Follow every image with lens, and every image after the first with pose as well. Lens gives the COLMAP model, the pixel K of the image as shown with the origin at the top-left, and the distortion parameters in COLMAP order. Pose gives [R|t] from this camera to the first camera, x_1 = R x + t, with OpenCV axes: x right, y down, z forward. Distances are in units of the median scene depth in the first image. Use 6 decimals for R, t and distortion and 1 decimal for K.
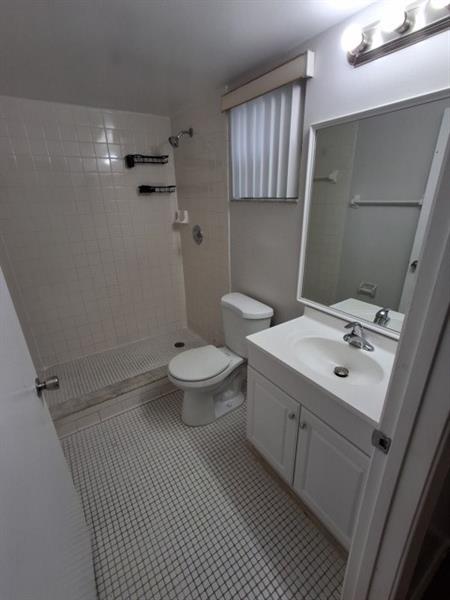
lens RADIAL K [[275.8, 0, 227.0], [0, 275.8, 309.4], [0, 0, 1]] dist [0.001182, 0.000219]
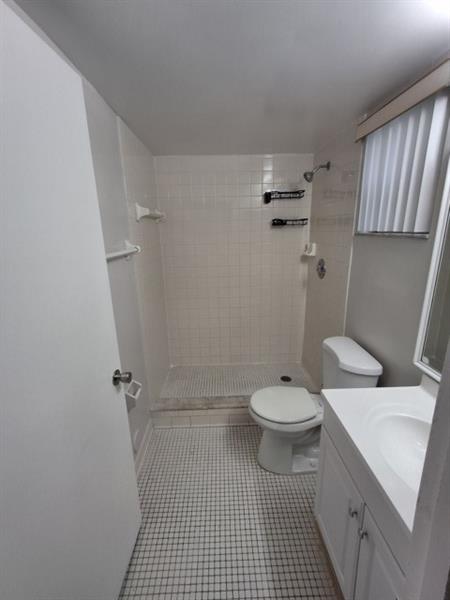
lens RADIAL K [[275.8, 0, 227.0], [0, 275.8, 309.4], [0, 0, 1]] dist [0.001182, 0.000219]
pose [[0.842713, 0.156638, -0.515071, 0.158552], [-0.208360, 0.977073, -0.043764, -0.032129], [0.496407, 0.144200, 0.856029, 0.067055]]
